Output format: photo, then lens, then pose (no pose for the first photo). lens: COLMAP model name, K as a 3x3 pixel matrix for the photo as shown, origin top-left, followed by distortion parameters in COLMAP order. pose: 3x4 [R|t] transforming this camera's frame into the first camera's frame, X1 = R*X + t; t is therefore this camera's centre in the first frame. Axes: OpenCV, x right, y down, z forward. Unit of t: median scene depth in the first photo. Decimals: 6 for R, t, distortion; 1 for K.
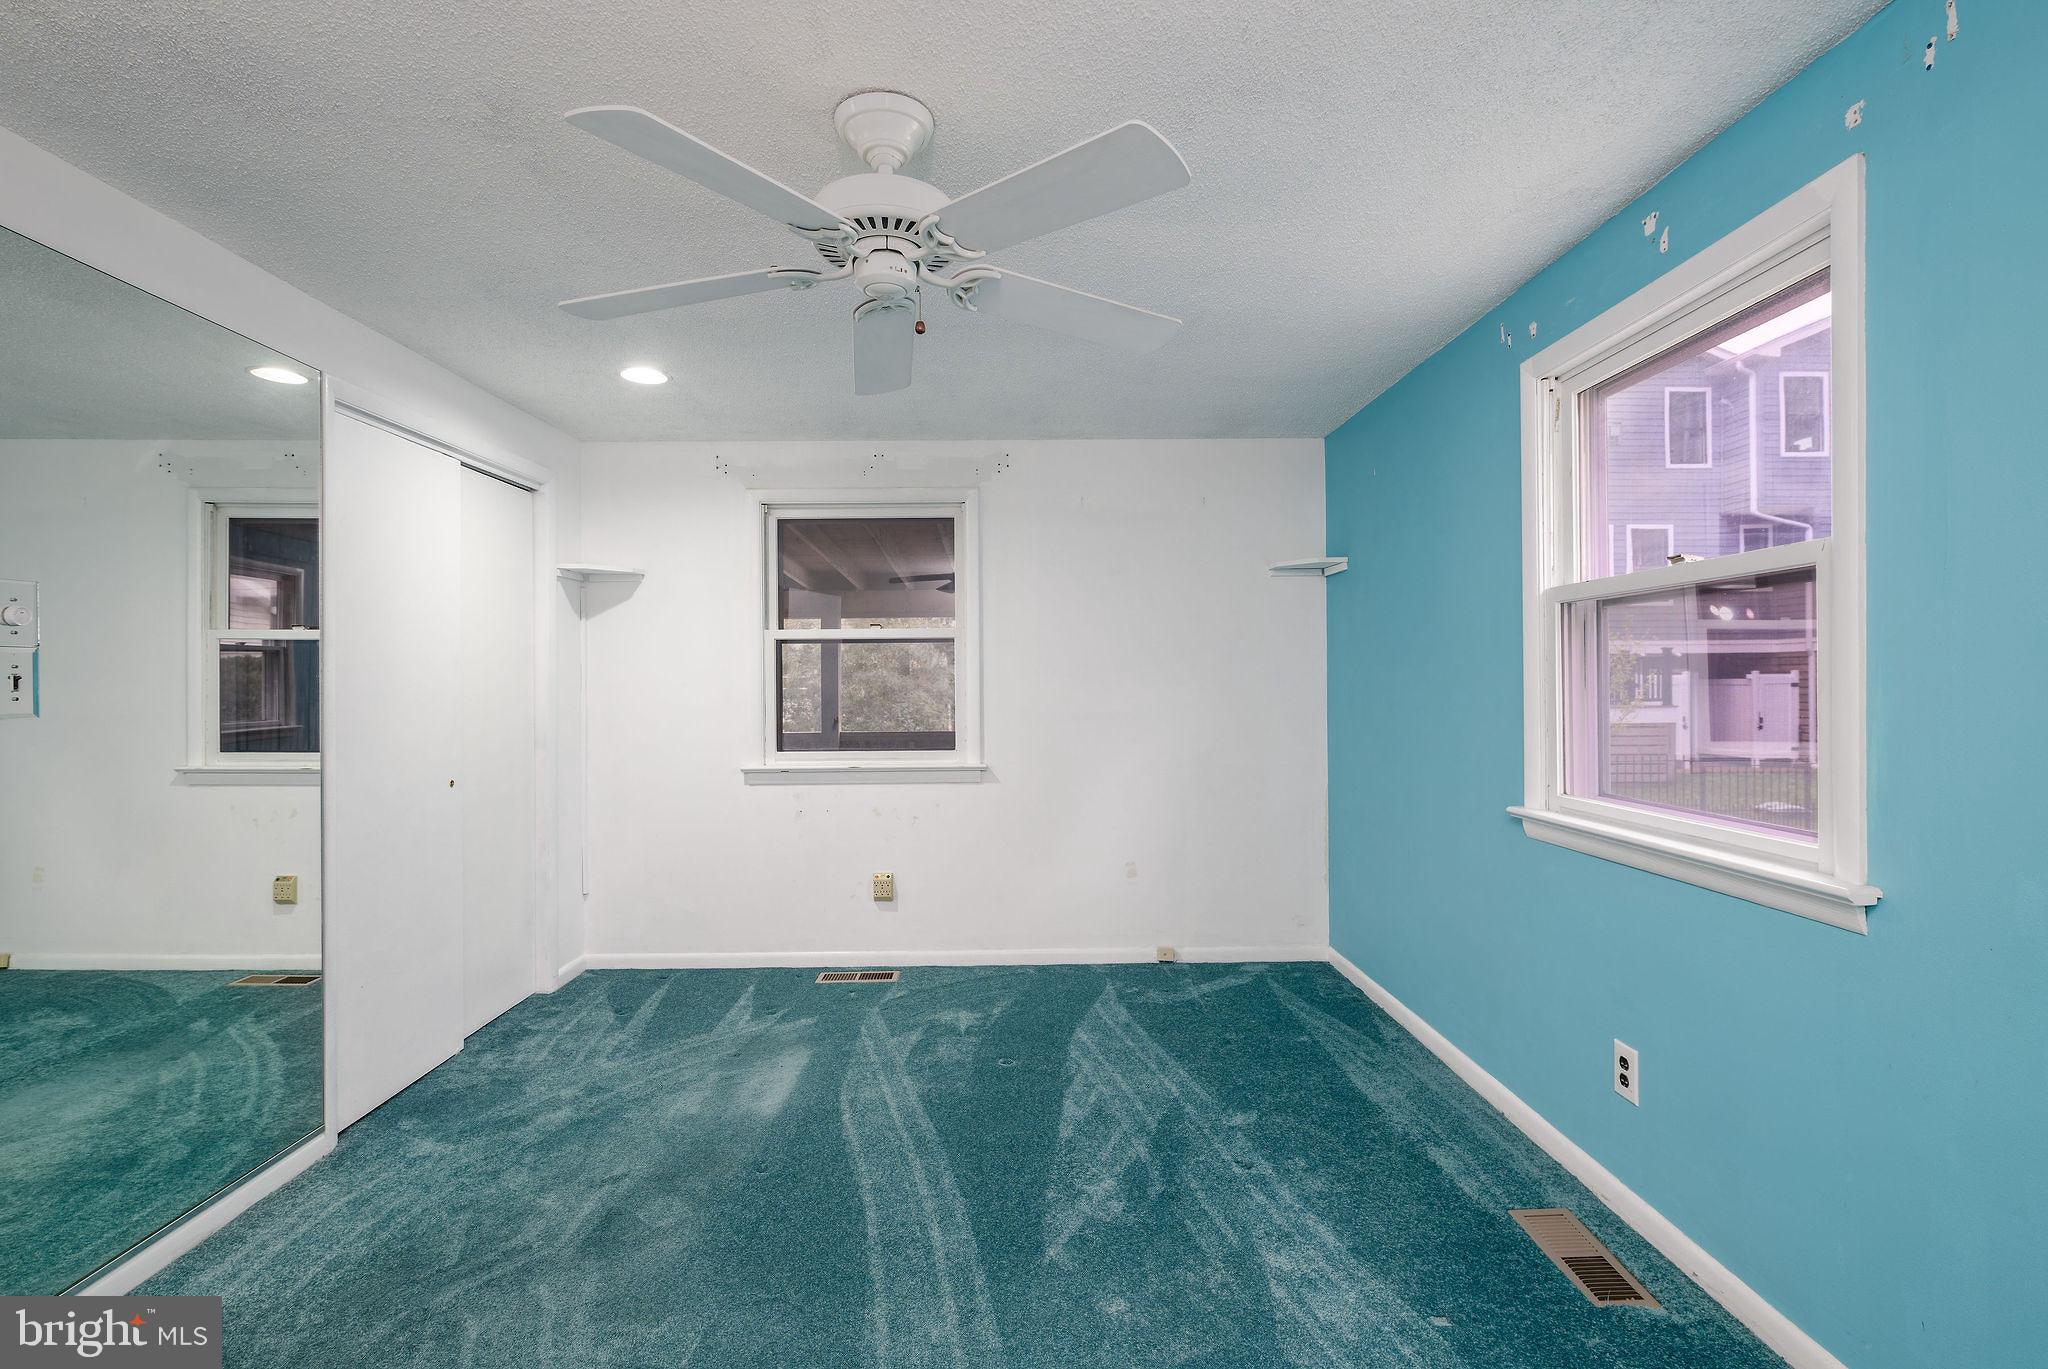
lens RADIAL K [[947.9, 0, 1024.0], [0, 947.9, 684.5], [0, 0, 1]] dist [0.000163, 0.000239]
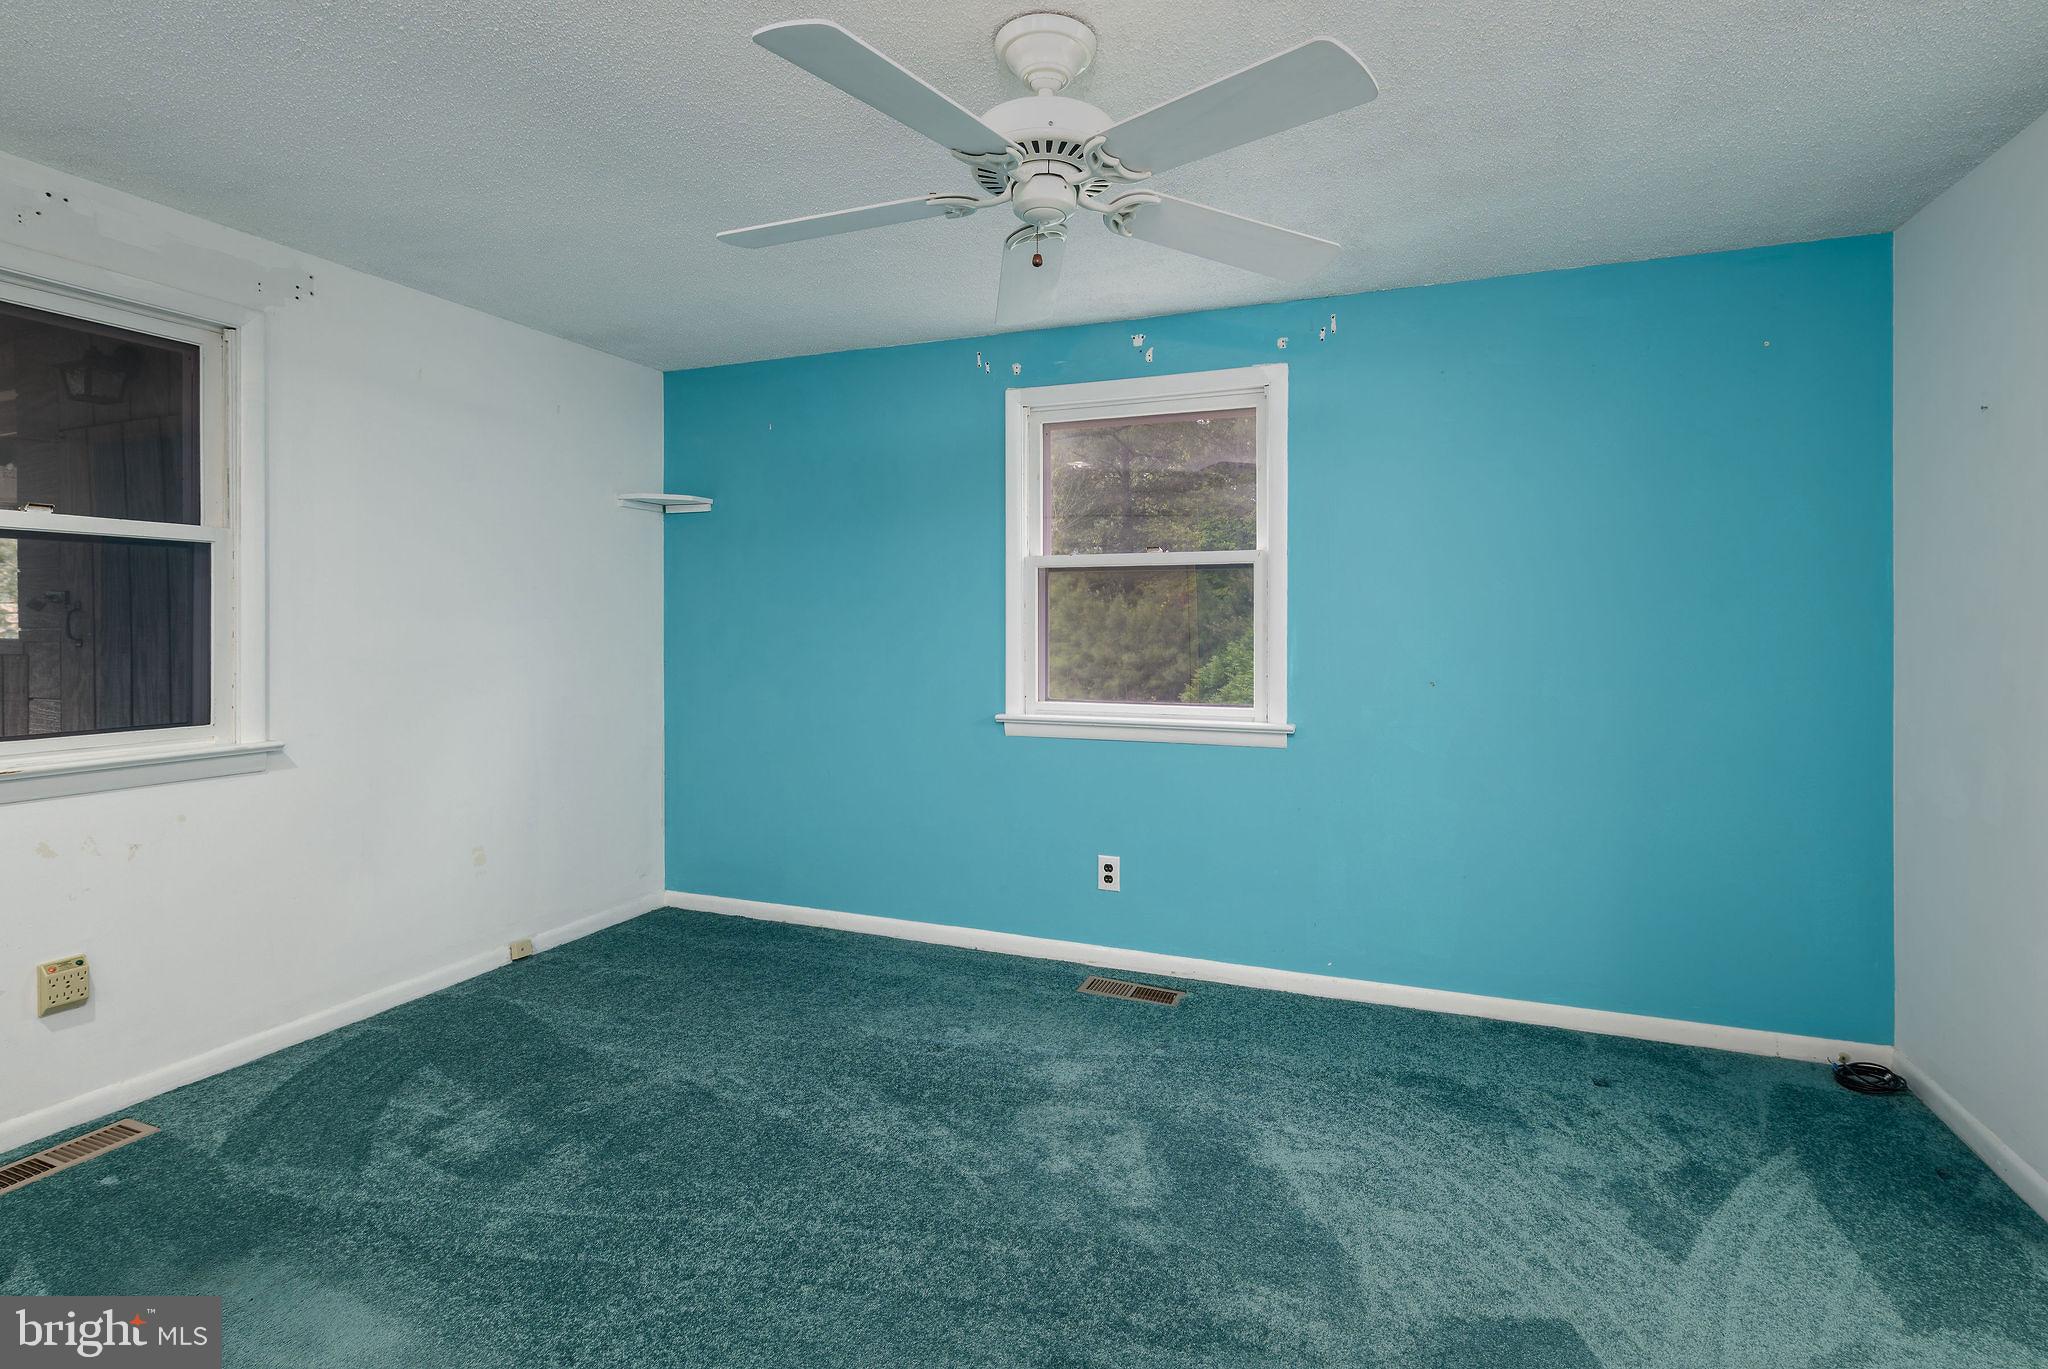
lens RADIAL K [[958.9, 0, 1026.1], [0, 958.9, 621.8], [0, 0, 1]] dist [0.000271, 0.000049]
pose [[0.377905, 0.012082, 0.925766, -0.573782], [-0.004584, 0.999927, -0.011179, 0.009101], [-0.925833, -0.000019, 0.377933, 0.346882]]
